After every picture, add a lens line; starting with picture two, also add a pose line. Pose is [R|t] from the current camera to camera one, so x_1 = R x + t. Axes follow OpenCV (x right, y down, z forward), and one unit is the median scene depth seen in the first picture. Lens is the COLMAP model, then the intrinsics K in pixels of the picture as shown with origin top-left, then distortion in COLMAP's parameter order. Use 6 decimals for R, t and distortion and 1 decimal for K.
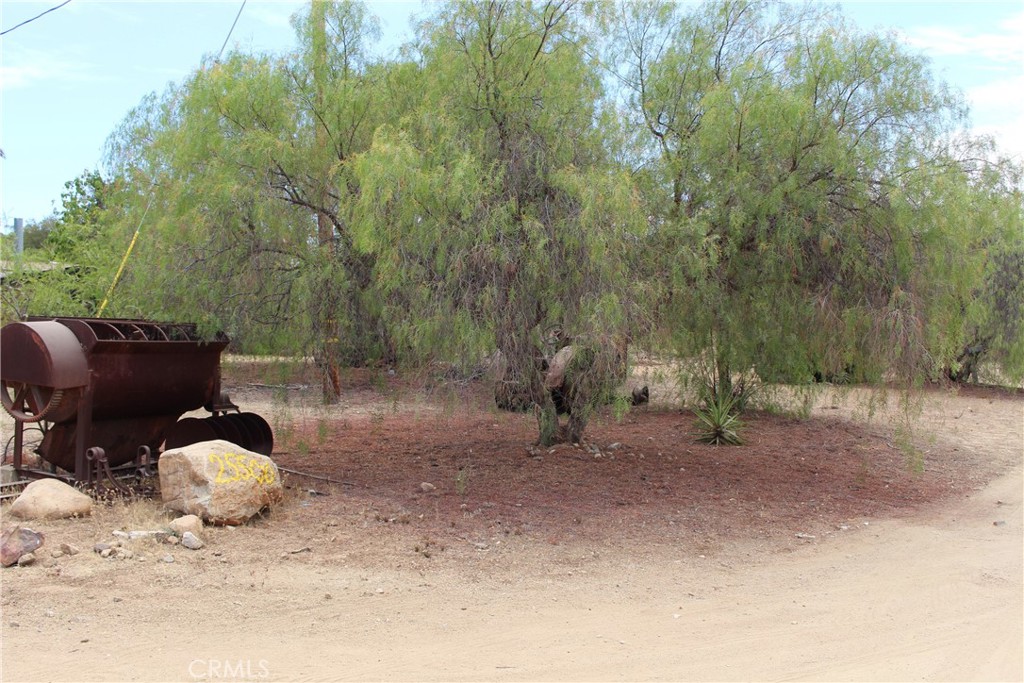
lens RADIAL K [[976.4, 0, 512.0], [0, 976.4, 341.5], [0, 0, 1]] dist [-0.149832, 0.187990]
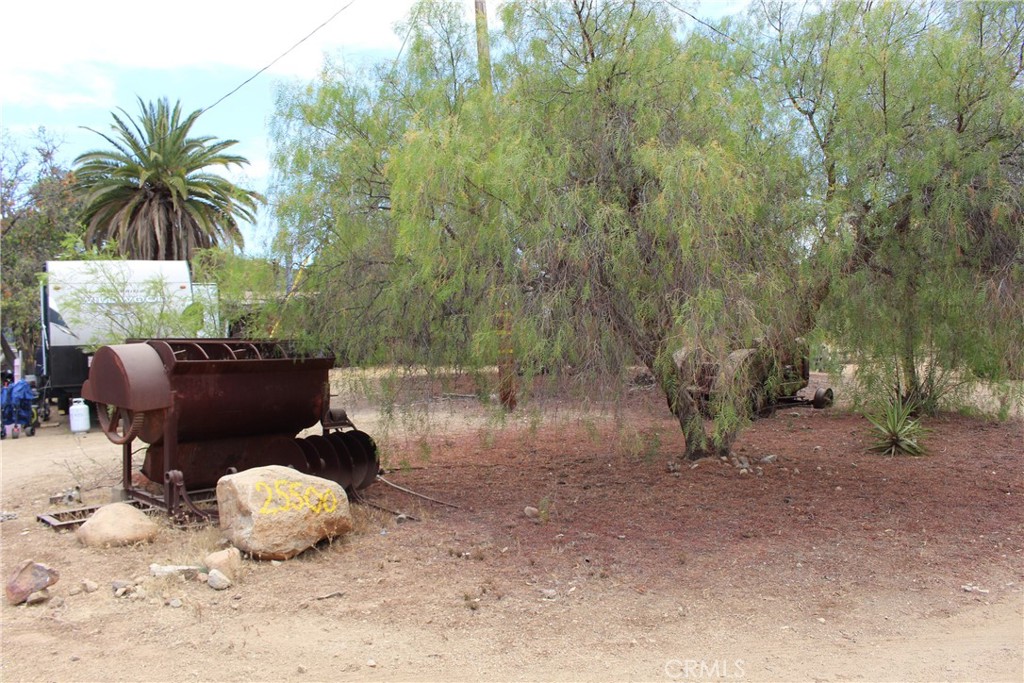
lens RADIAL K [[846.4, 0, 512.0], [0, 846.4, 341.5], [0, 0, 1]] dist [-0.165276, 0.143844]
pose [[0.961161, -0.033536, -0.273944, 0.130867], [0.031567, 0.999434, -0.011595, -0.000832], [0.274178, 0.002497, 0.961676, 0.268305]]
